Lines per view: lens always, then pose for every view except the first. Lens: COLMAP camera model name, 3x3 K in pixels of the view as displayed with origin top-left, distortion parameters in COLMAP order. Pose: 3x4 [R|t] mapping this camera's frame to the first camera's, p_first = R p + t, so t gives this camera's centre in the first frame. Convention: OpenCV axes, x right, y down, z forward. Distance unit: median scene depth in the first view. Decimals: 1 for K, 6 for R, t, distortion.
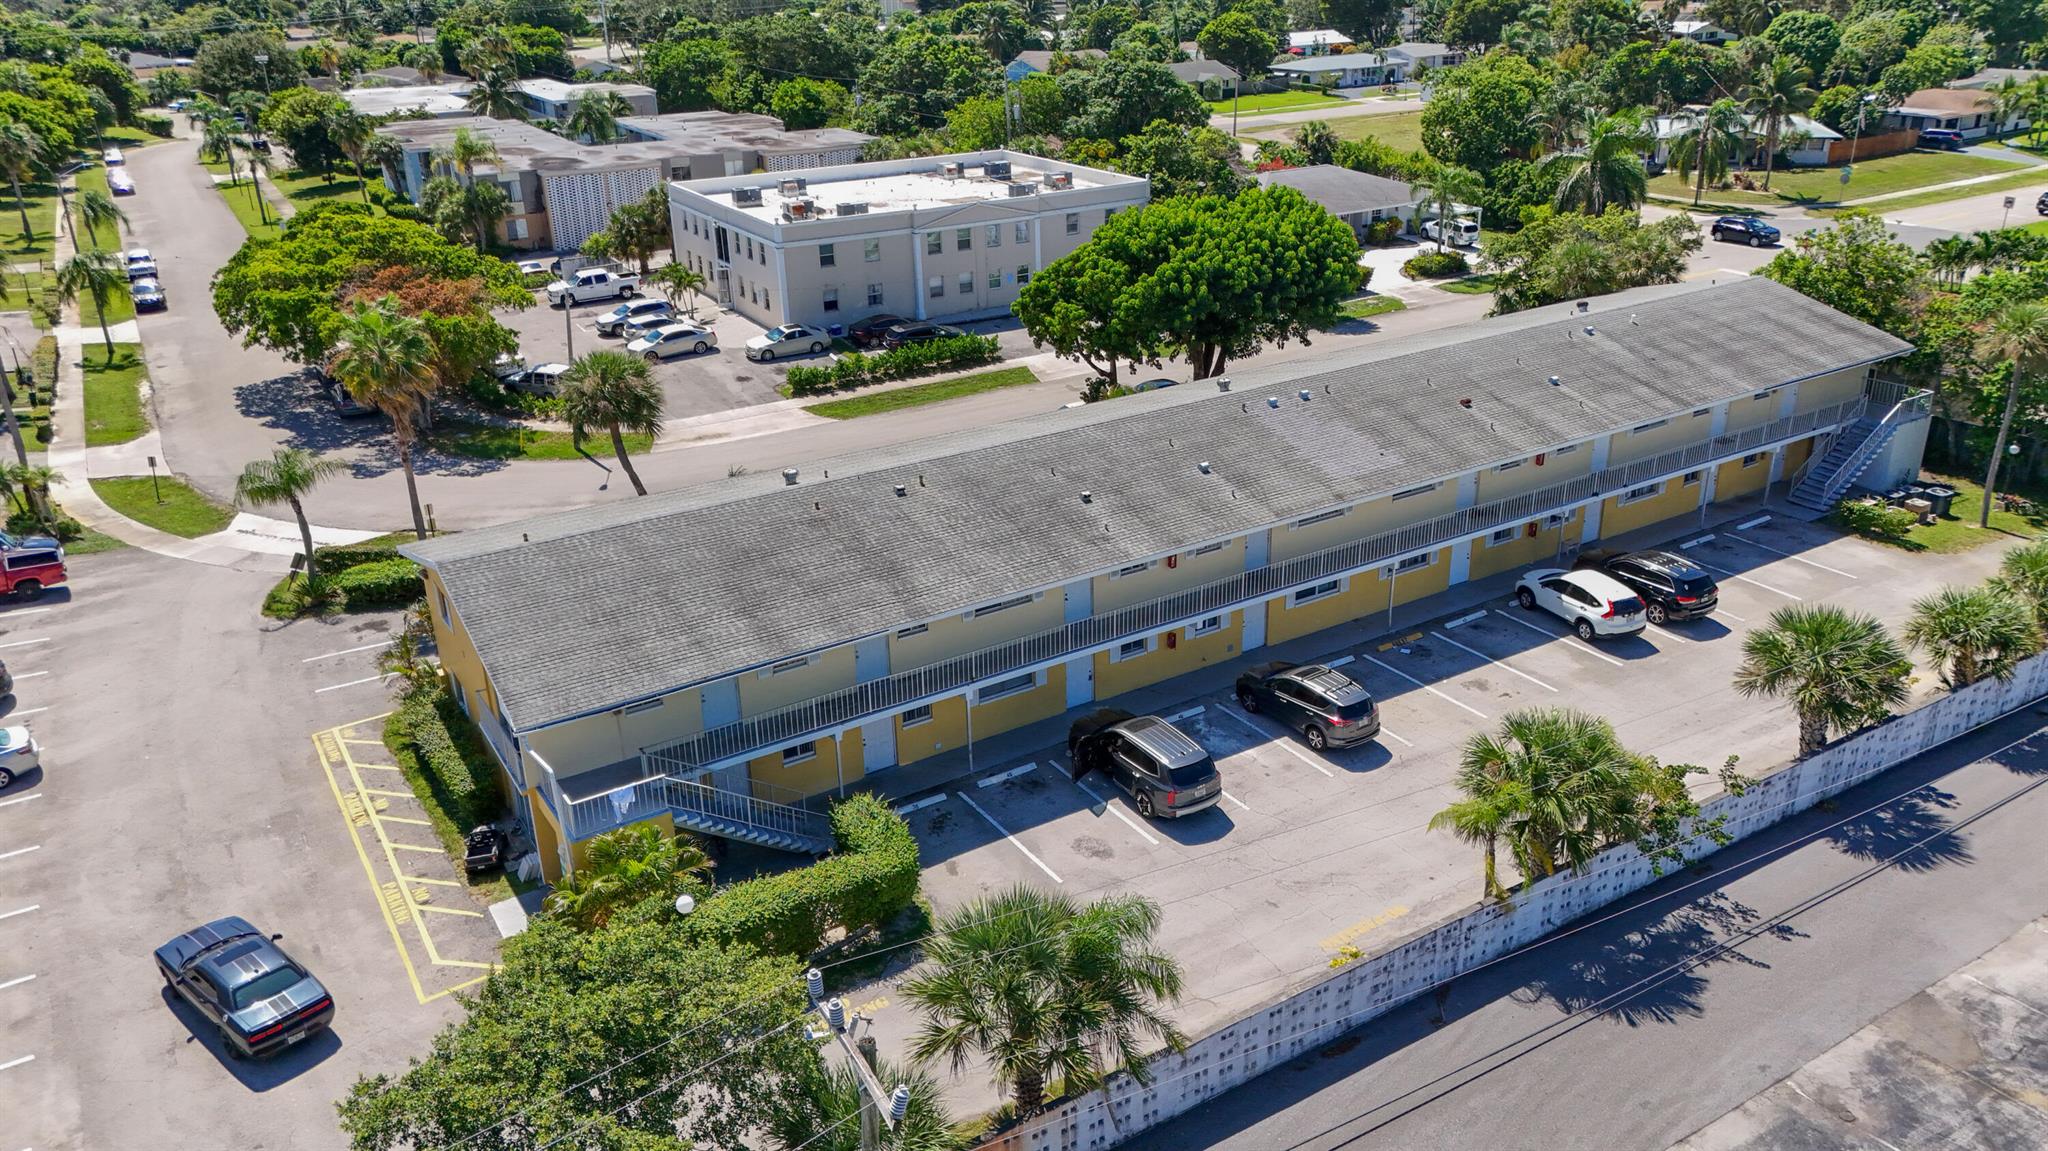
lens RADIAL K [[1466.1, 0, 1024.0], [0, 1466.1, 575.5], [0, 0, 1]] dist [0.086142, -0.098433]
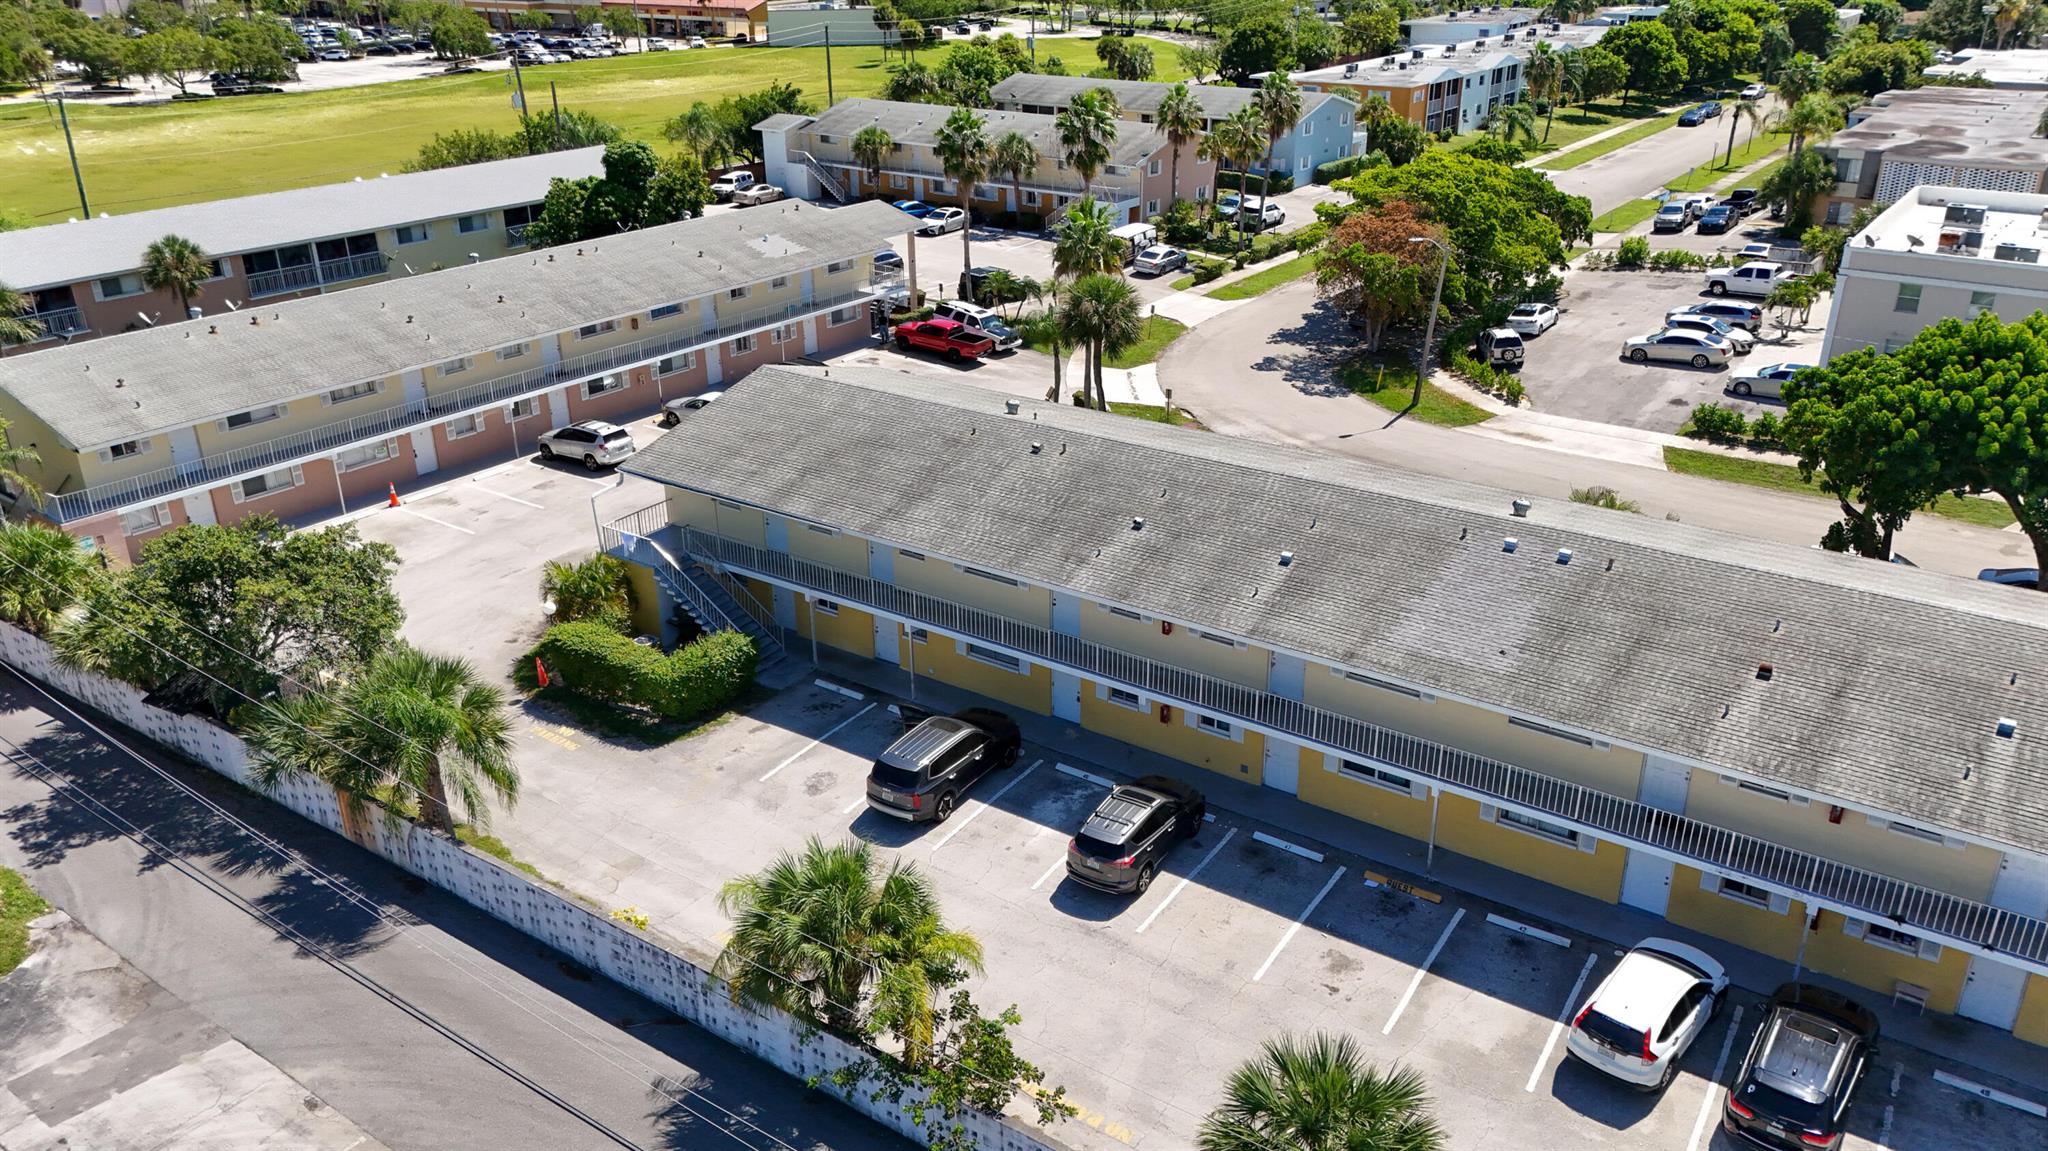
lens RADIAL K [[1466.1, 0, 1024.0], [0, 1466.1, 575.5], [0, 0, 1]] dist [0.086142, -0.098433]
pose [[0.410970, 0.396549, -0.820885, 0.689362], [-0.364576, 0.896792, 0.250696, -0.201776], [0.835576, 0.196247, 0.513127, 0.410173]]
